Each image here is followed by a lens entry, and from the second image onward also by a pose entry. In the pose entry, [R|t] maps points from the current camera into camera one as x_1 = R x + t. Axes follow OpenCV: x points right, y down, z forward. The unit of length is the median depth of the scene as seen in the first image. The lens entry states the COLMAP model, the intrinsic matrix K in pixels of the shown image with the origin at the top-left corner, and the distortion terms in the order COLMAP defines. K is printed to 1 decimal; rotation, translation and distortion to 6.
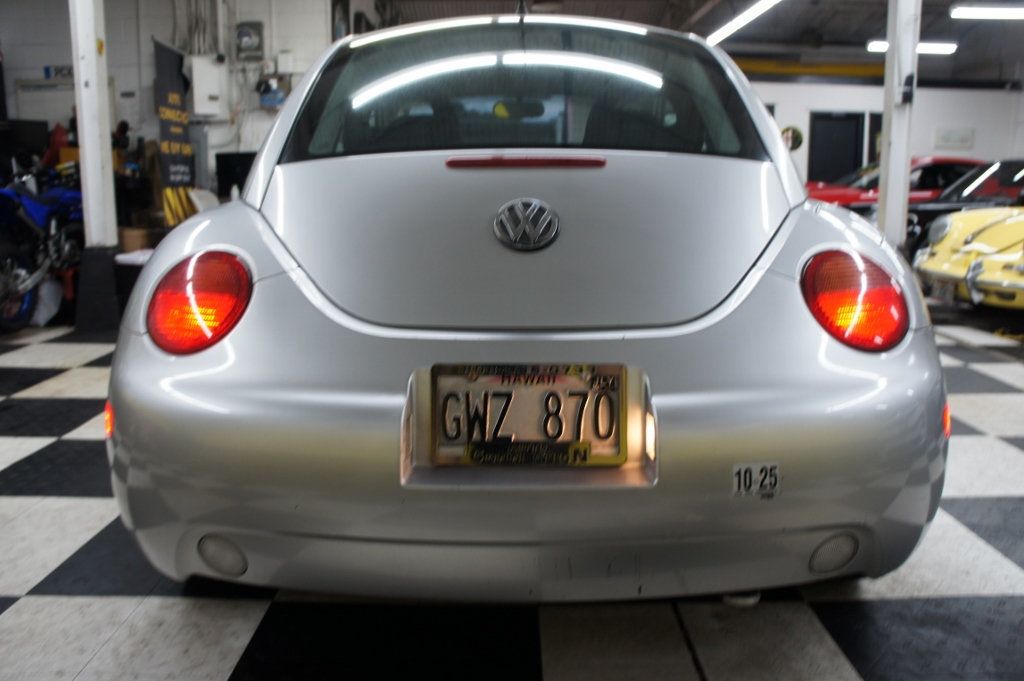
lens RADIAL K [[801.7, 0, 512.0], [0, 801.7, 340.5], [0, 0, 1]] dist [-0.178500, 0.124435]
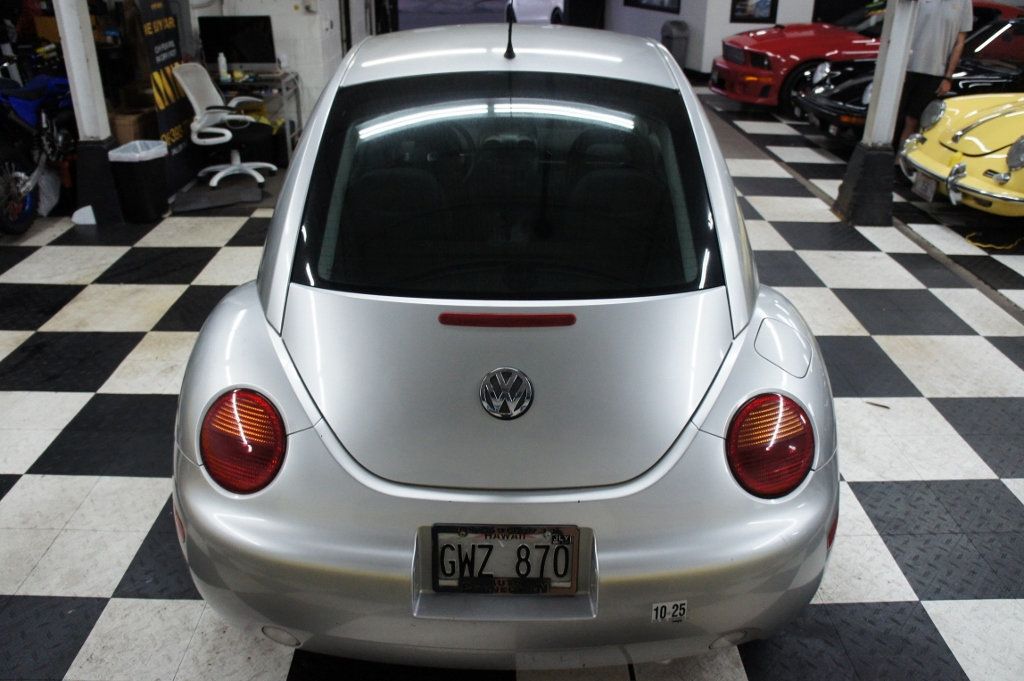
lens RADIAL K [[808.1, 0, 509.2], [0, 808.1, 339.5], [0, 0, 1]] dist [-0.184474, 0.139057]
pose [[0.999934, 0.008962, 0.007151, 0.003583], [-0.010529, 0.964651, 0.263322, -0.150579], [-0.004538, -0.263380, 0.964682, -0.048033]]
